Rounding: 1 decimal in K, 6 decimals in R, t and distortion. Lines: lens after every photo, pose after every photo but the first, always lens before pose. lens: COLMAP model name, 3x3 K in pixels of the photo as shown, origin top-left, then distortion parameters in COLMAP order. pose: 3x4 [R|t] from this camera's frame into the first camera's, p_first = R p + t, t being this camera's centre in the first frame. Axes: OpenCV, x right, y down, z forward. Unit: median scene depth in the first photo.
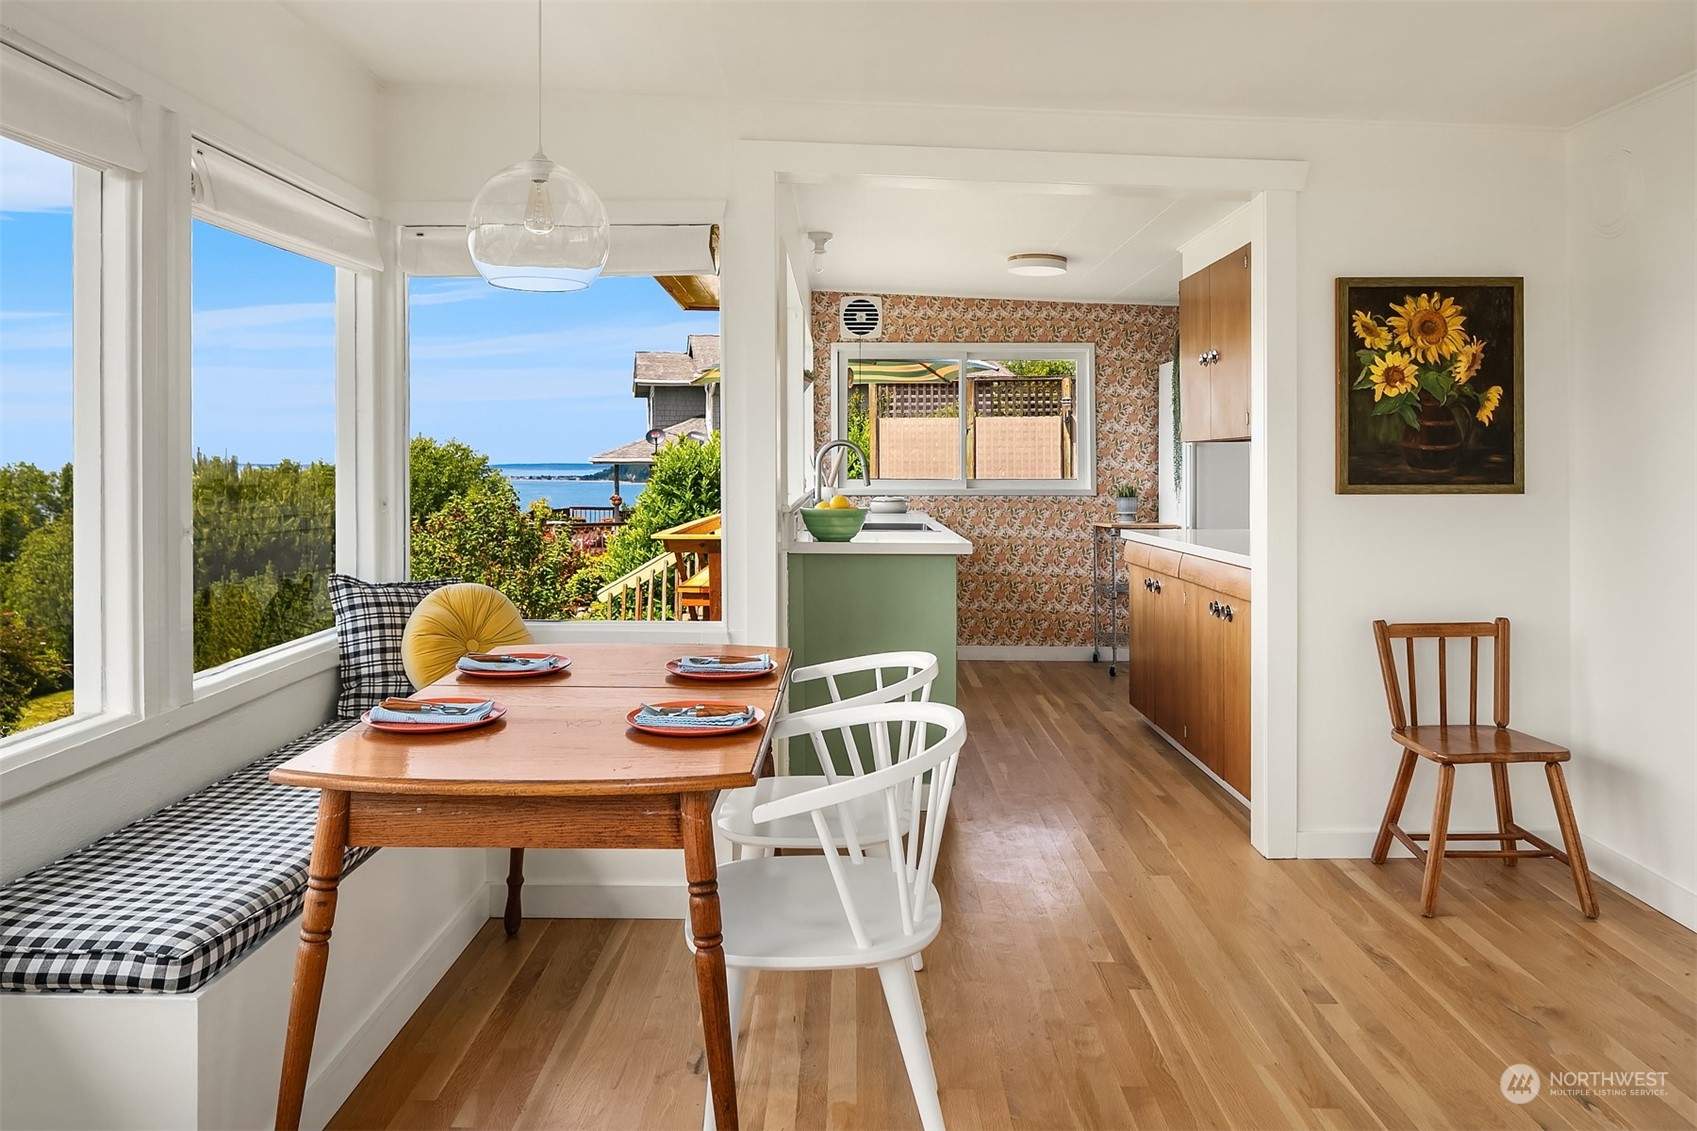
lens RADIAL K [[1180.5, 0, 799.4], [0, 1180.5, 461.0], [0, 0, 1]] dist [-0.019074, 0.022030]
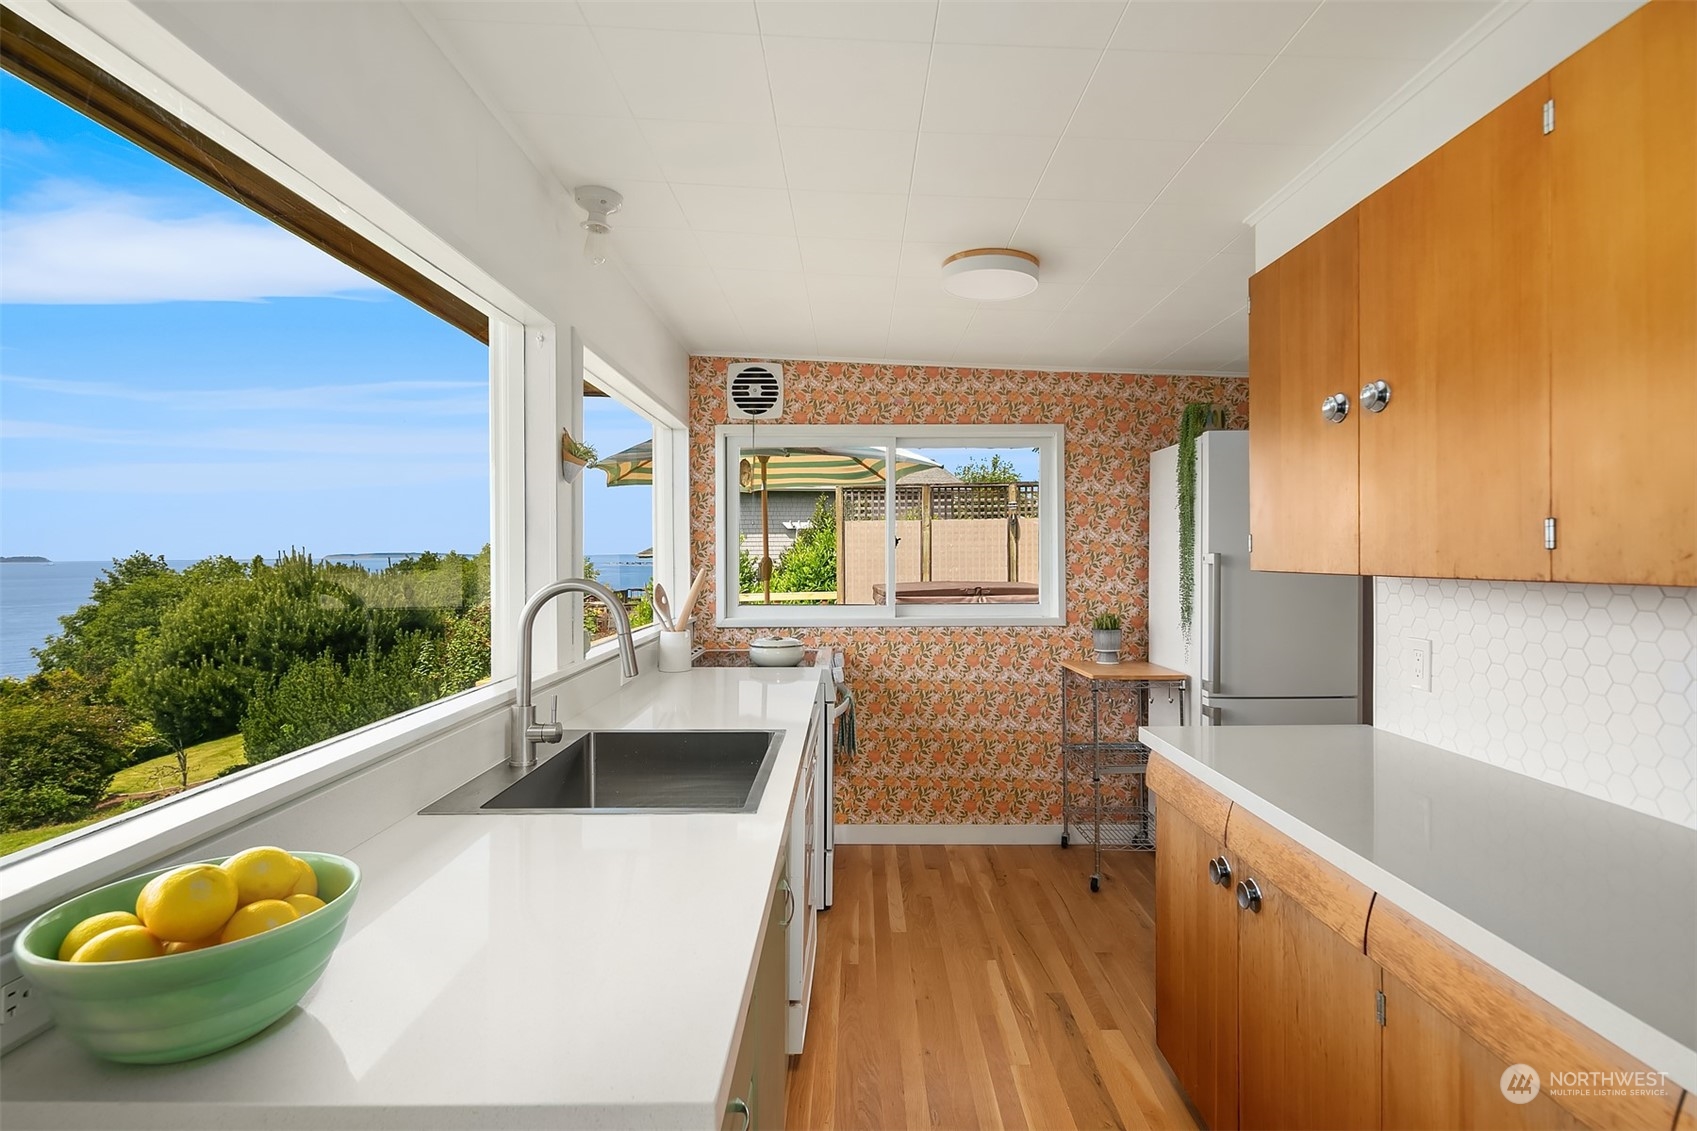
lens RADIAL K [[865.3, 0, 820.5], [0, 865.3, 582.0], [0, 0, 1]] dist [0.007549, -0.005221]
pose [[0.999932, -0.004772, 0.010667, 0.087432], [0.004391, 0.999362, 0.035454, -0.019250], [-0.010829, -0.035405, 0.999314, 0.442083]]
